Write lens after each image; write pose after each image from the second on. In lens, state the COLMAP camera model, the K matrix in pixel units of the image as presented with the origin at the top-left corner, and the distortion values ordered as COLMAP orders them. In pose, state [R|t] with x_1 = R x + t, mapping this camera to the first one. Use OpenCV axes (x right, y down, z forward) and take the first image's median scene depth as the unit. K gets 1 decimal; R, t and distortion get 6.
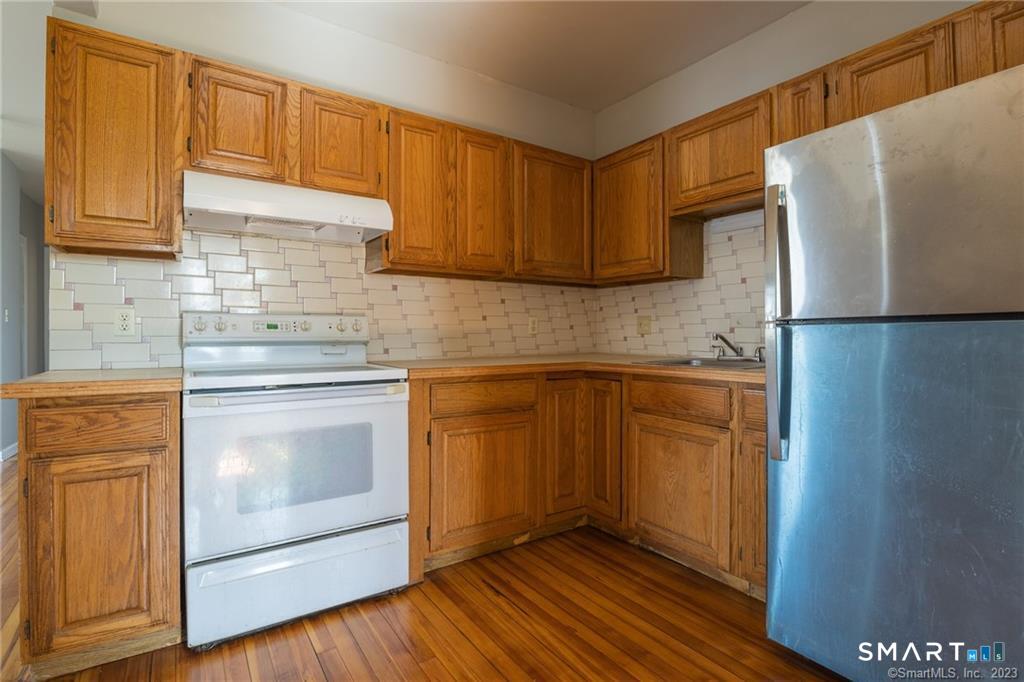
lens RADIAL K [[513.5, 0, 470.0], [0, 513.5, 339.5], [0, 0, 1]] dist [-0.010967, -0.001246]
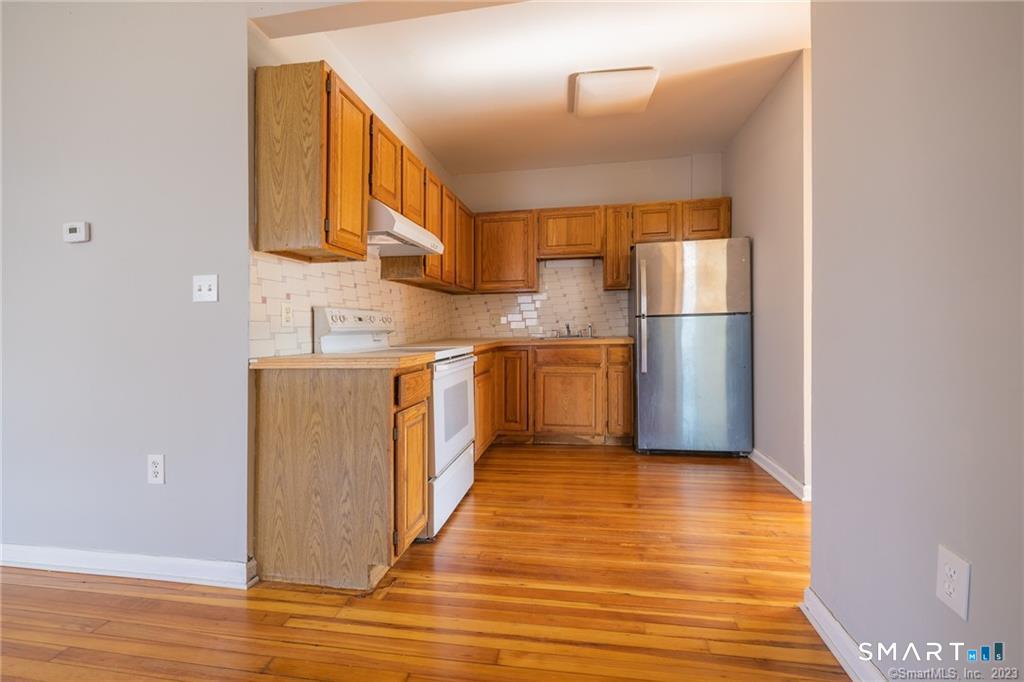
lens RADIAL K [[449.9, 0, 493.5], [0, 449.9, 341.4], [0, 0, 1]] dist [-0.005216, 0.000474]
pose [[0.726484, -0.034299, 0.686327, -0.898837], [0.025891, 0.999411, 0.022539, 0.012927], [-0.686695, 0.001396, 0.726944, -0.041807]]
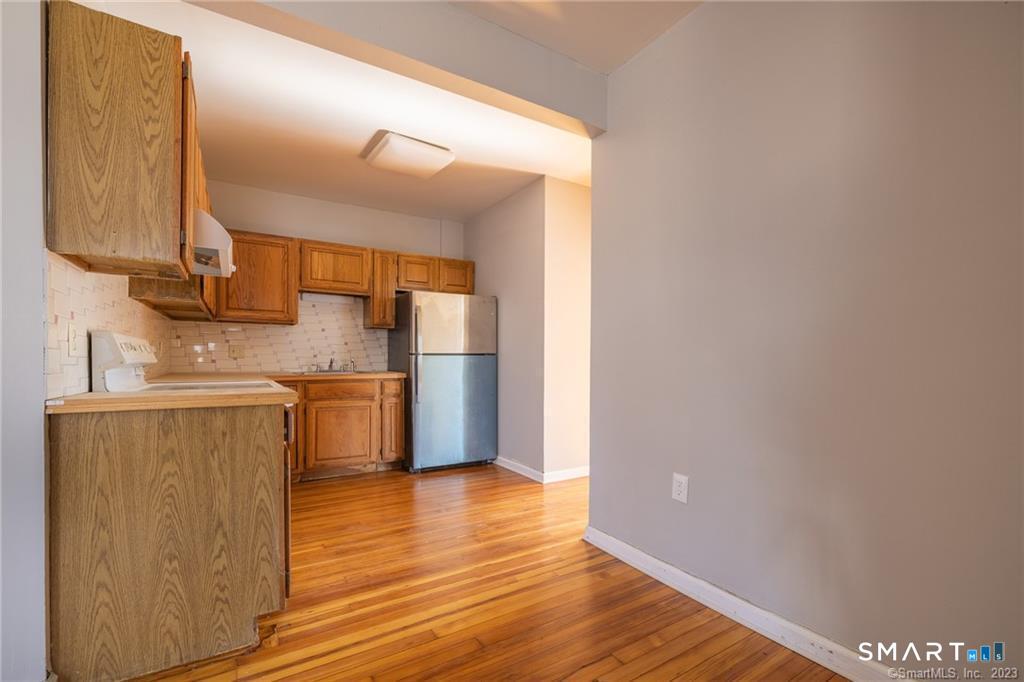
lens RADIAL K [[449.9, 0, 497.2], [0, 449.9, 386.0], [0, 0, 1]] dist [-0.005216, 0.000474]
pose [[0.104122, -0.056541, 0.992956, -1.177748], [0.007881, 0.998398, 0.056025, 0.004764], [-0.994533, 0.001992, 0.104400, 0.200136]]
